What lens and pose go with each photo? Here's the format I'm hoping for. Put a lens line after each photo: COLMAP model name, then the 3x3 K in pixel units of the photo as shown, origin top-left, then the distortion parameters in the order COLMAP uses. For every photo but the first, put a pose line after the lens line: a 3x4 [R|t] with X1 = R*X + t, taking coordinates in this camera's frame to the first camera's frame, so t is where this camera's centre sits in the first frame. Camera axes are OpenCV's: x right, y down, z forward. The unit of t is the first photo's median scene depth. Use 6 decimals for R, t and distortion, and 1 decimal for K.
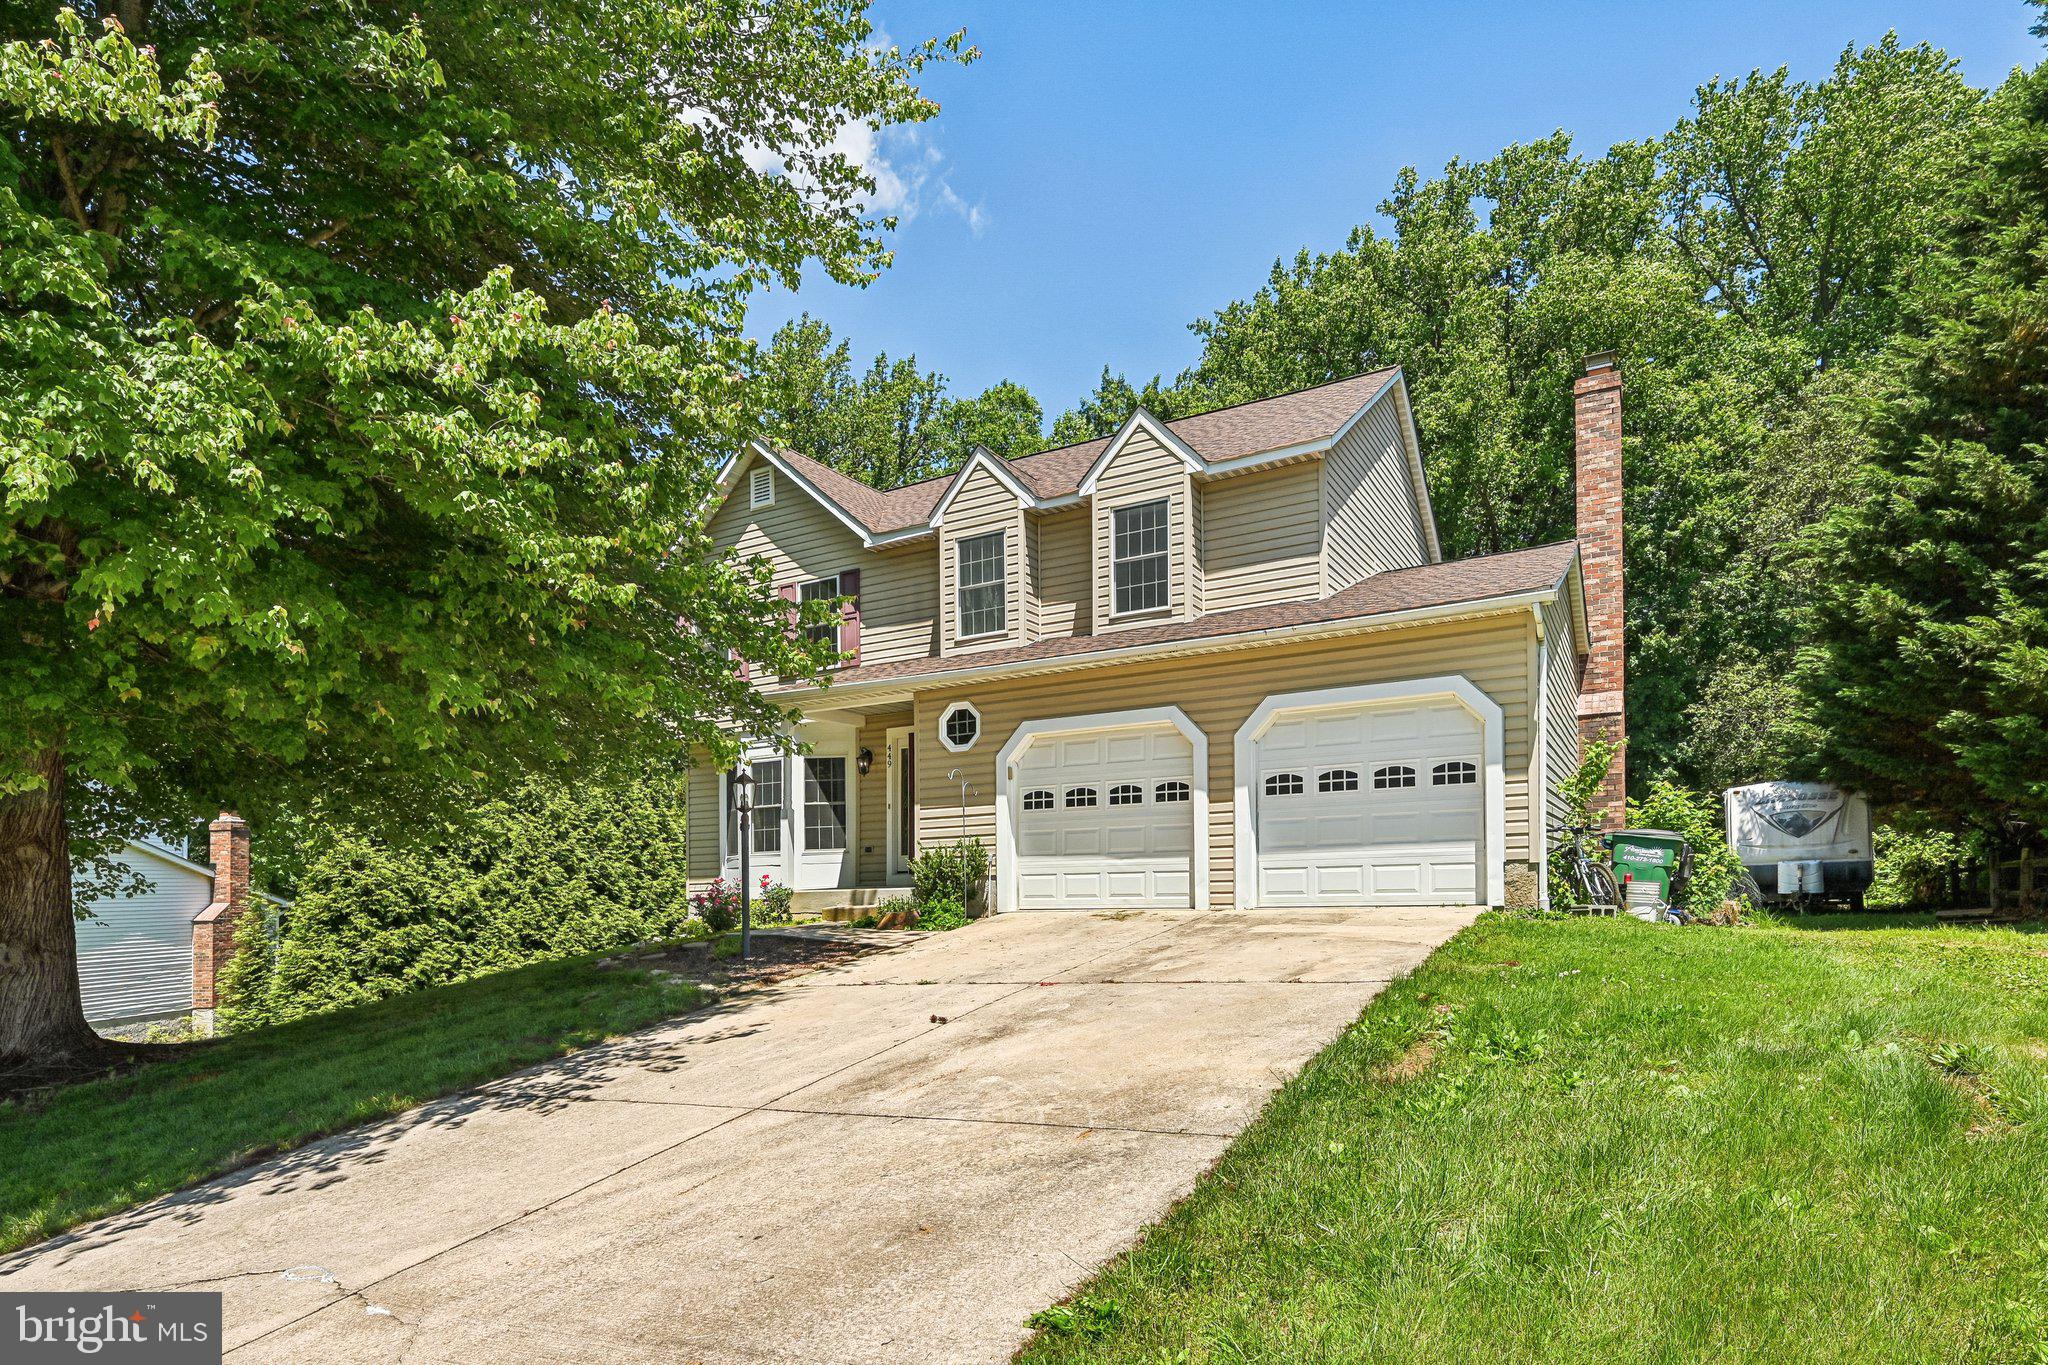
lens RADIAL K [[1073.5, 0, 1022.8], [0, 1073.5, 860.7], [0, 0, 1]] dist [0.000599, -0.001215]
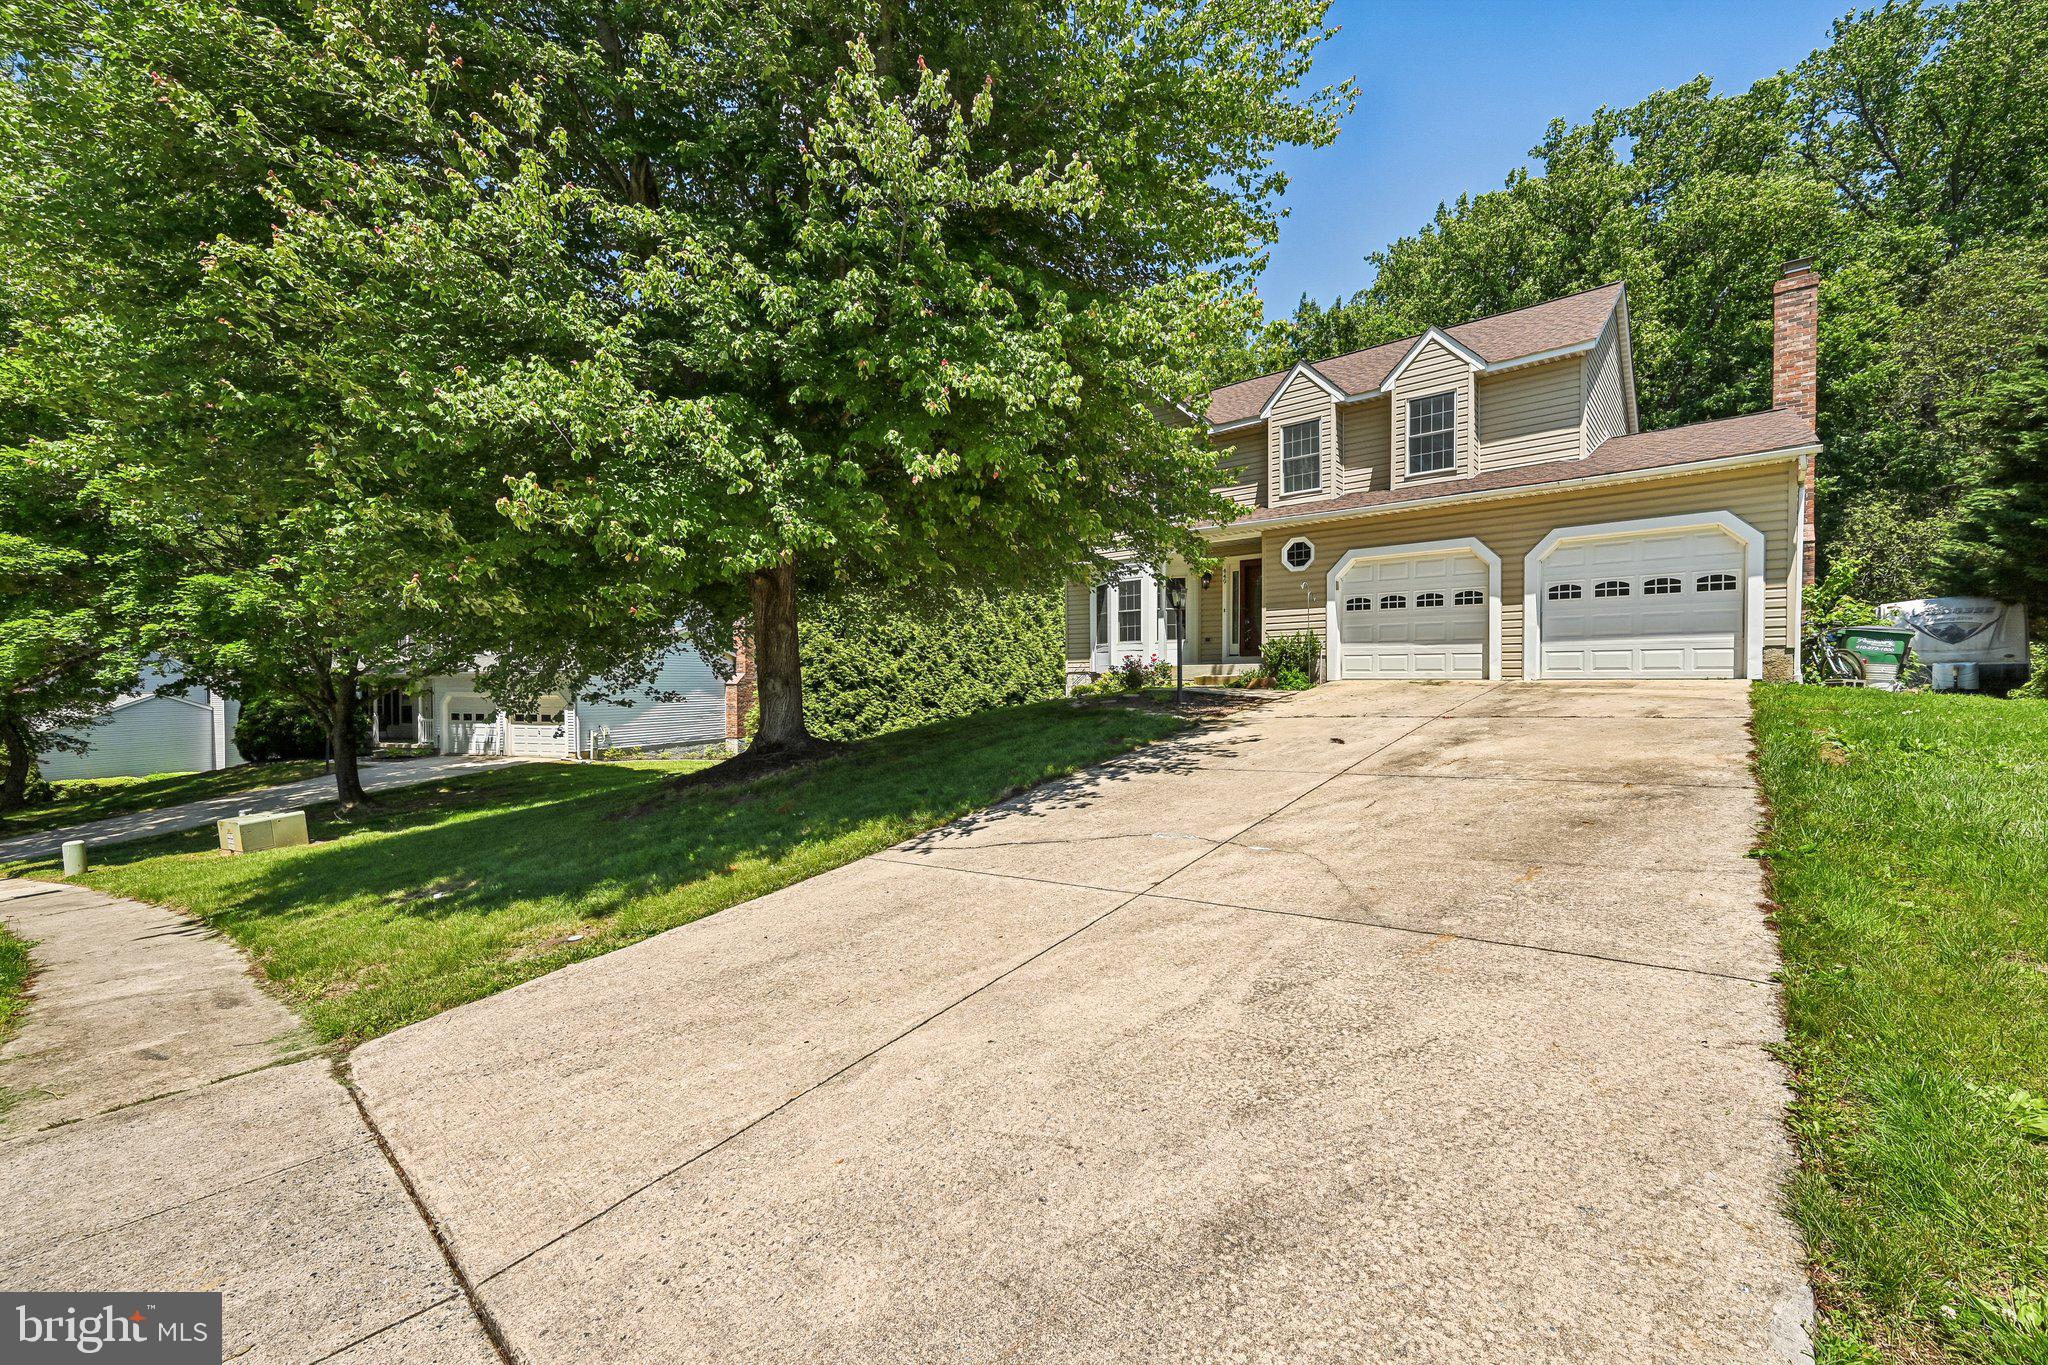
lens RADIAL K [[806.2, 0, 934.1], [0, 806.2, 689.5], [0, 0, 1]] dist [0.000166, 0.000271]
pose [[0.980951, 0.023816, -0.192791, -0.282163], [-0.019912, 0.999556, 0.022162, 0.038748], [0.193233, -0.017901, 0.980990, -0.153395]]
